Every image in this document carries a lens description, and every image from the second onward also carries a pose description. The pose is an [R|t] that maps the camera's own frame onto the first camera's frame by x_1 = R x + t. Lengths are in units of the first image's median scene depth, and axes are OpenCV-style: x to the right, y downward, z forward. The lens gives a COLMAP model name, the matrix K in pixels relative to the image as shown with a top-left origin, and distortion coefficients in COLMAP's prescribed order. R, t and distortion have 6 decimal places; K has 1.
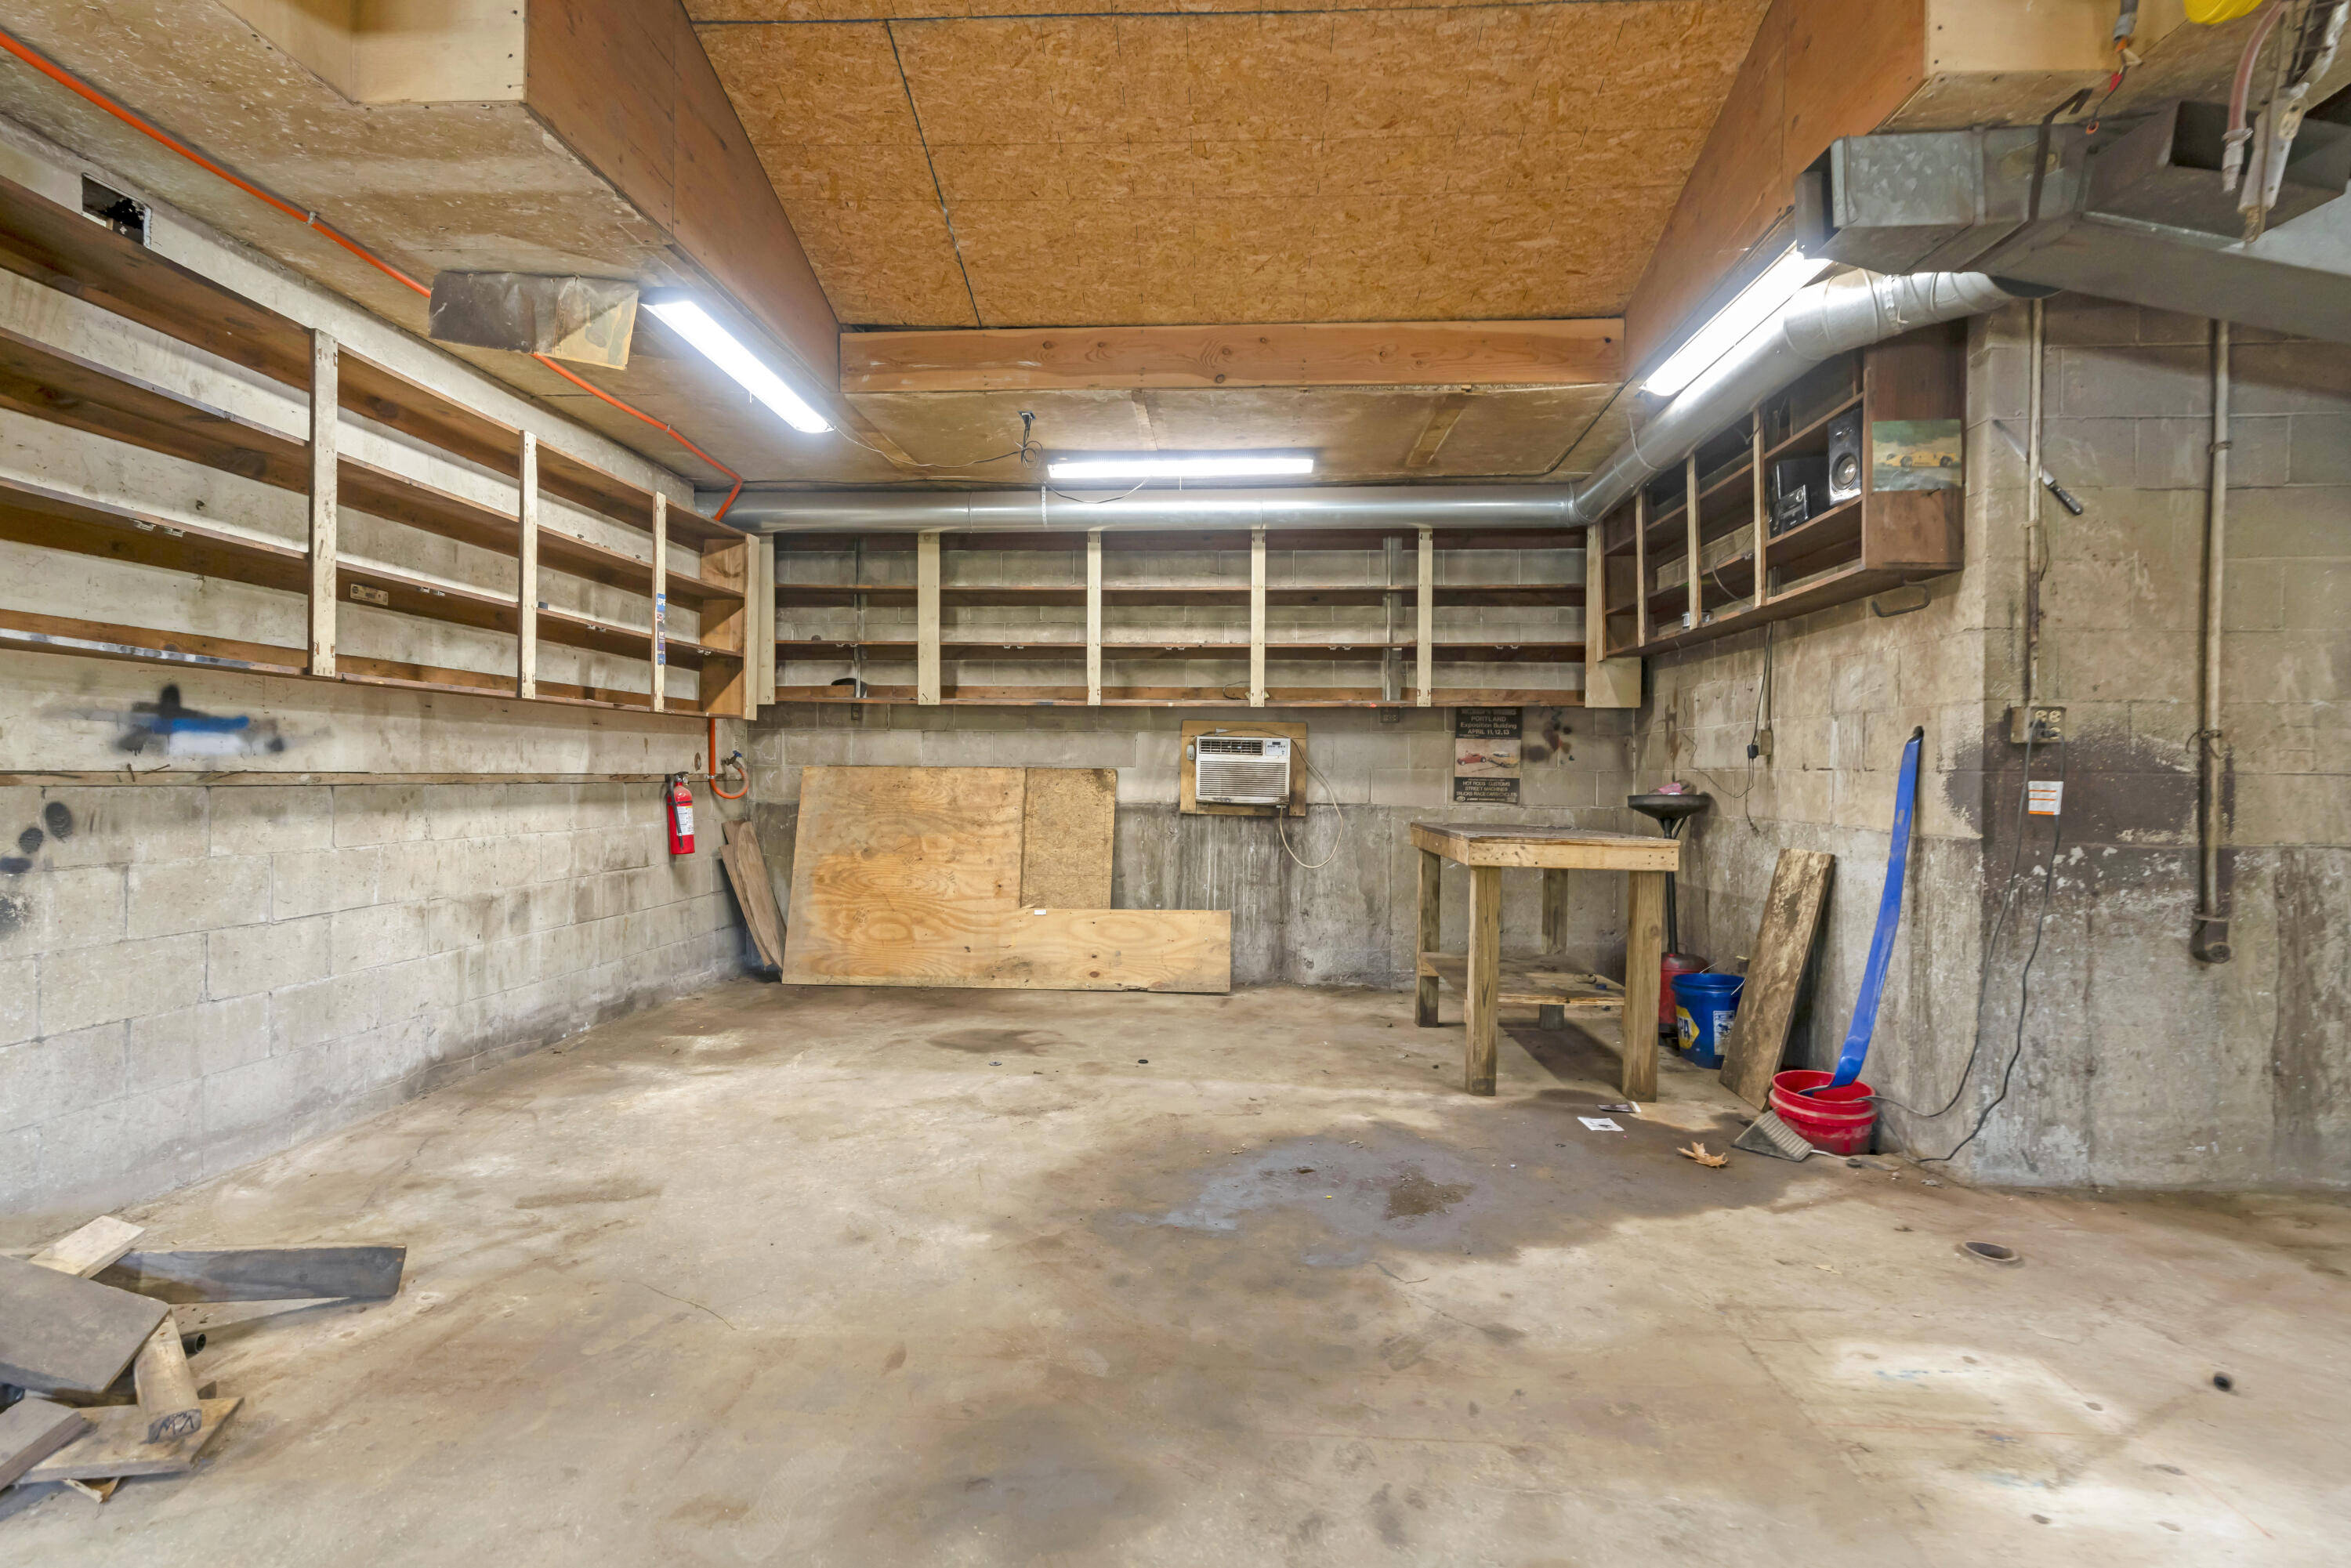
lens RADIAL K [[1089.0, 0, 1180.5], [0, 1089.0, 783.1], [0, 0, 1]] dist [-0.009746, 0.002492]
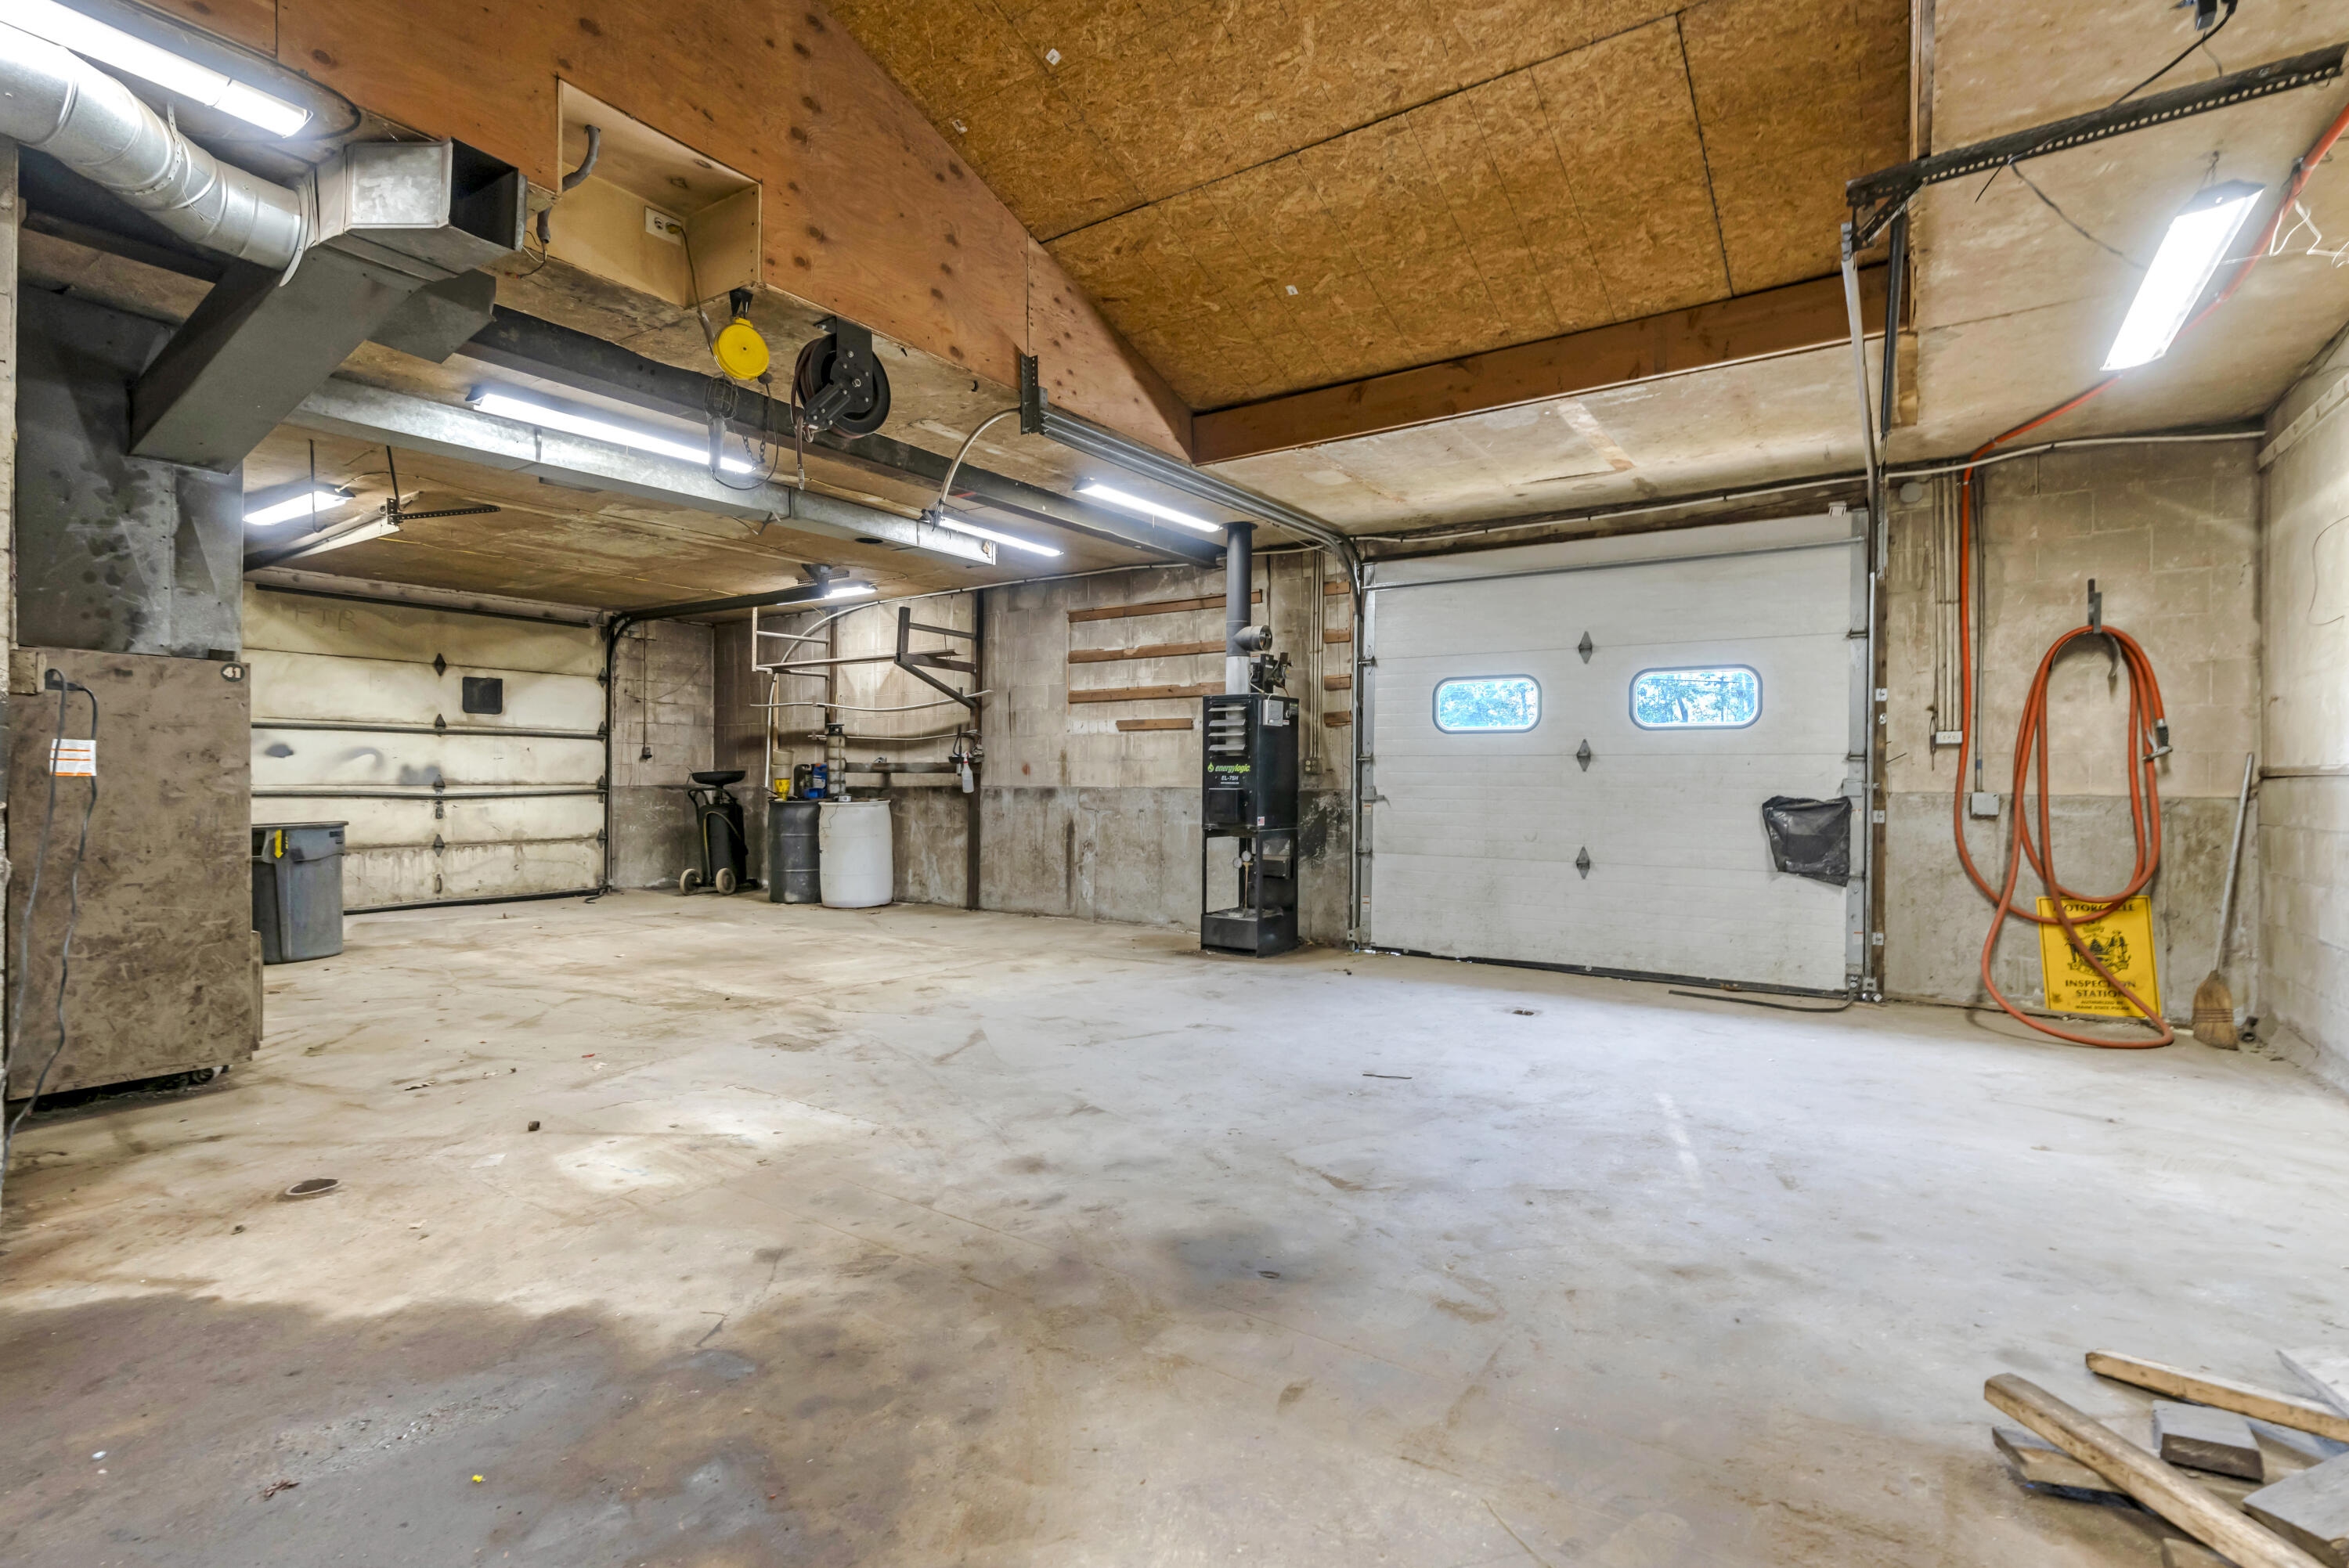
lens RADIAL K [[1088.0, 0, 1185.4], [0, 1088.0, 777.5], [0, 0, 1]] dist [-0.009746, 0.002492]
pose [[-0.861098, -0.011063, 0.508318, -0.439722], [-0.006250, 0.999918, 0.011175, 0.013736], [-0.508400, 0.006446, -0.861097, 1.256202]]
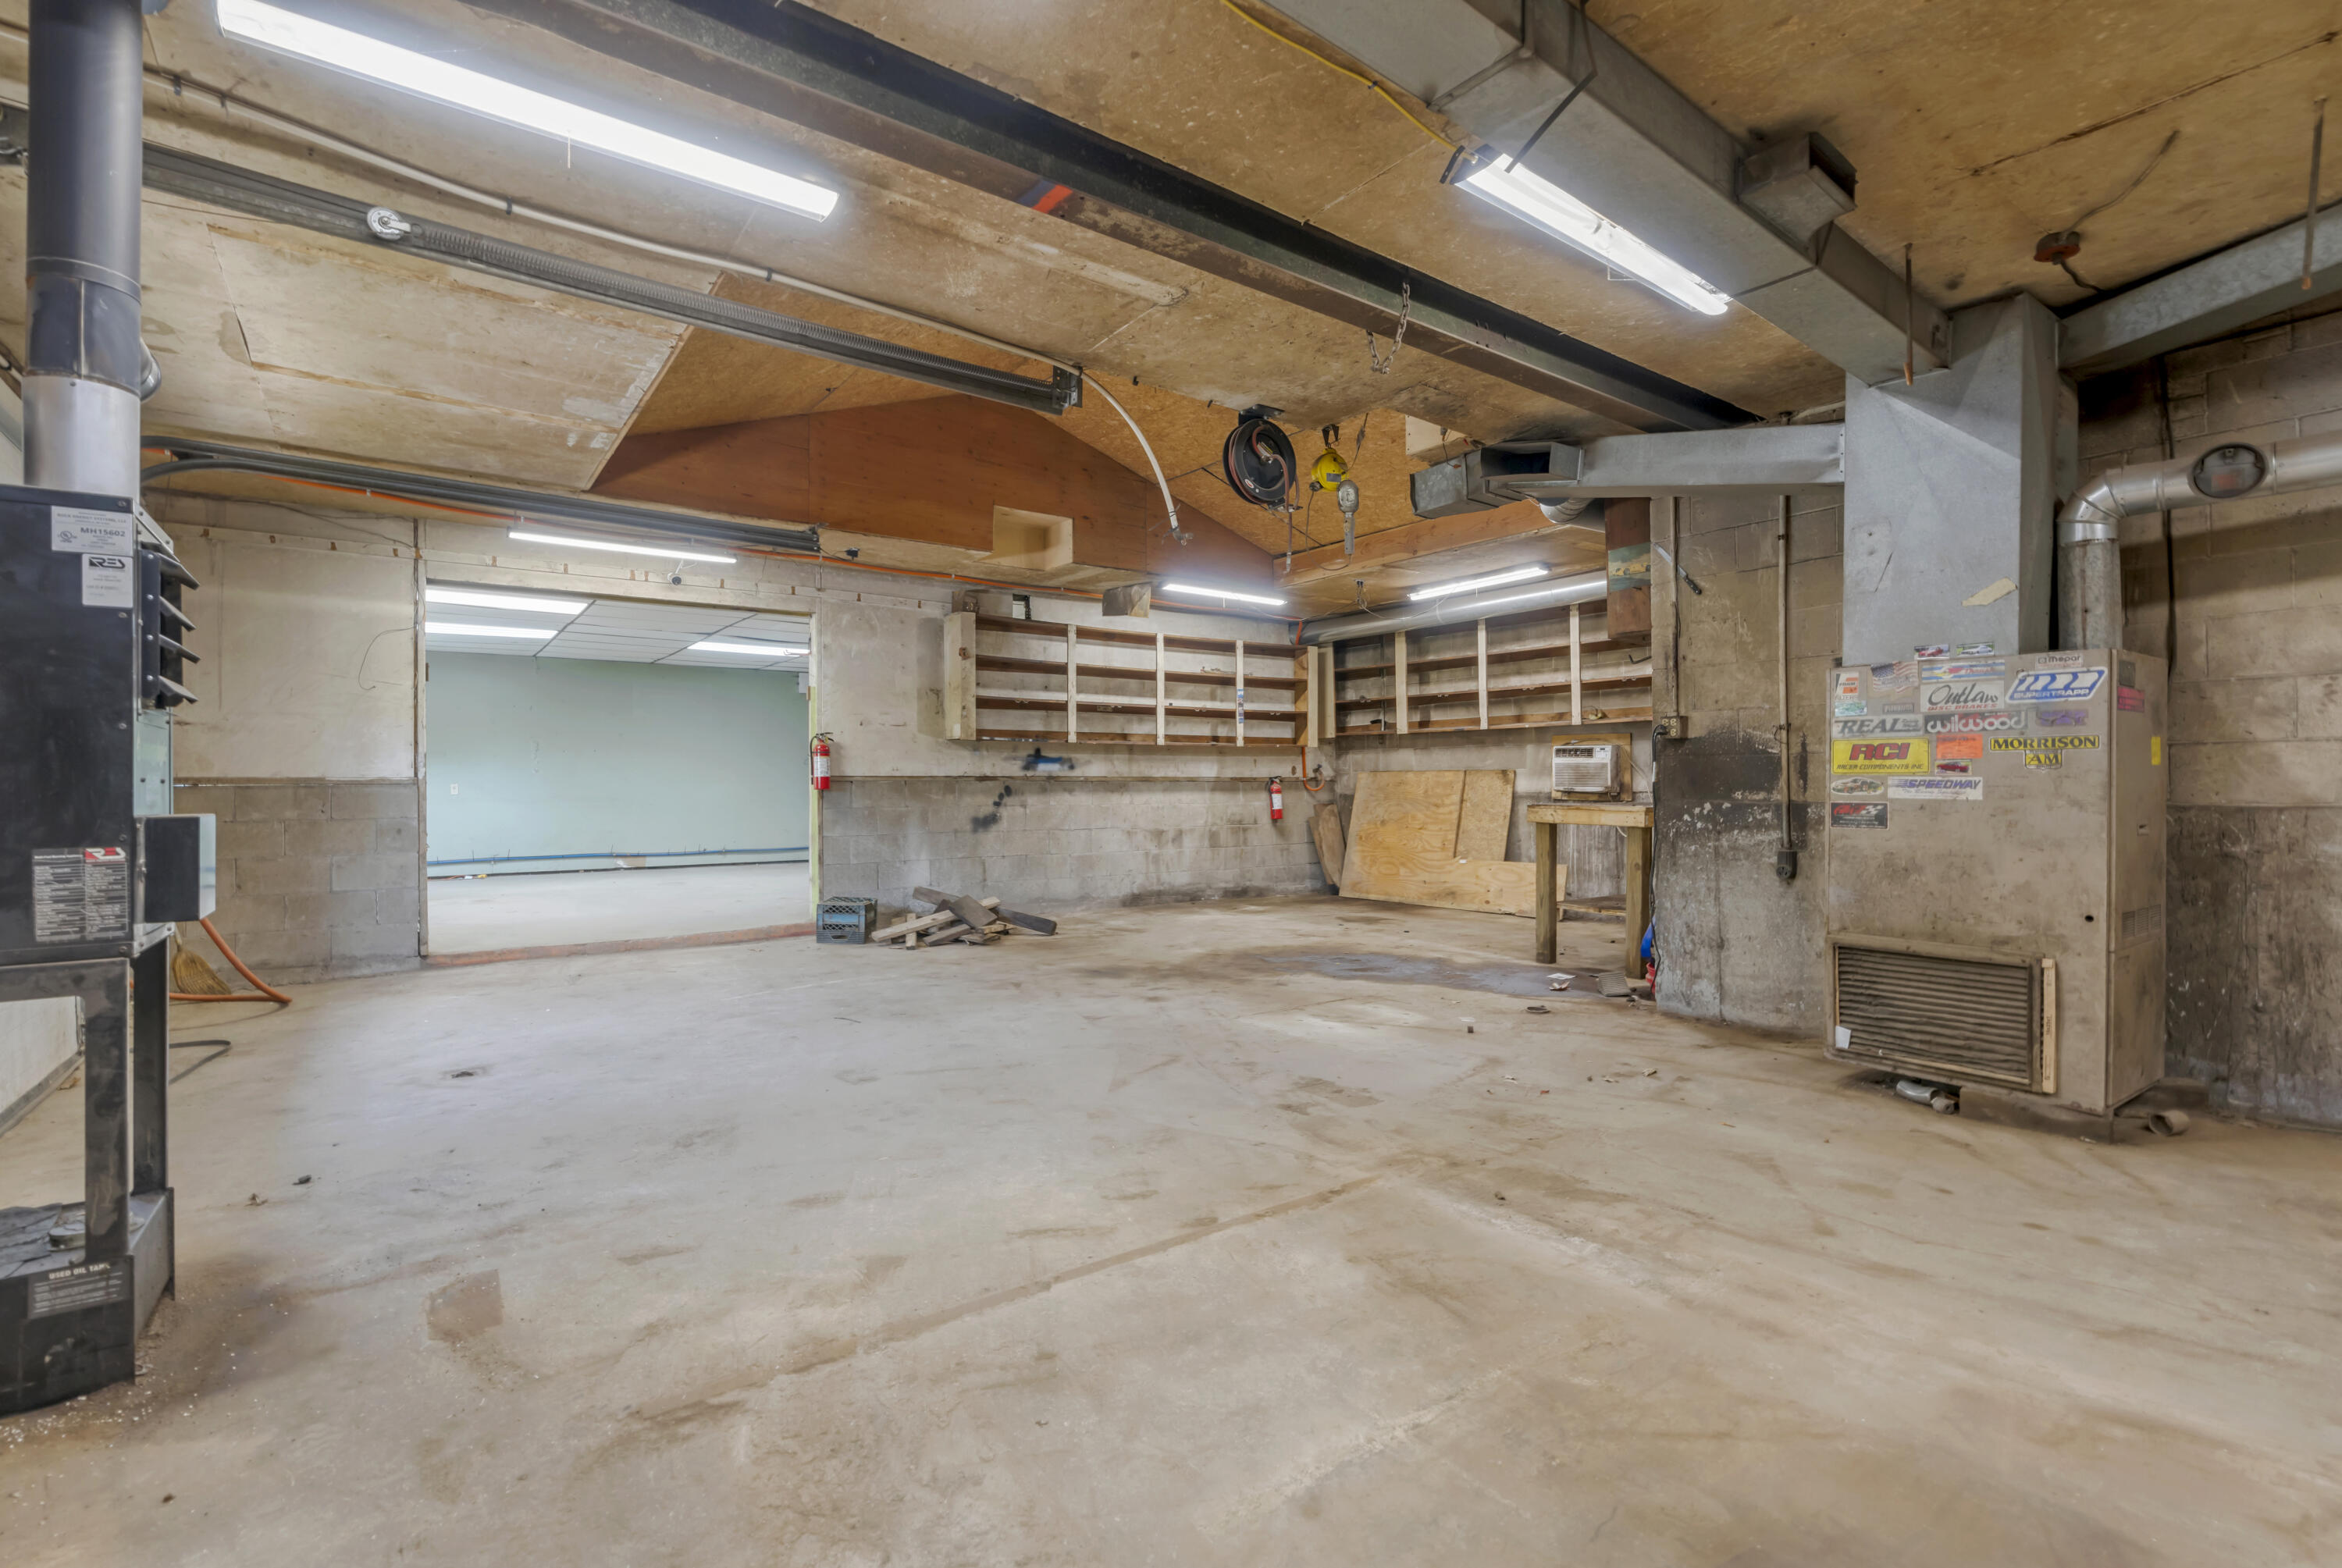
lens RADIAL K [[1084.7, 0, 1187.9], [0, 1084.7, 788.3], [0, 0, 1]] dist [-0.009746, 0.002492]
pose [[0.644335, -0.009989, -0.764678, 1.458370], [0.003434, 0.999942, -0.010169, 0.048520], [0.764735, 0.003926, 0.644332, -0.564246]]
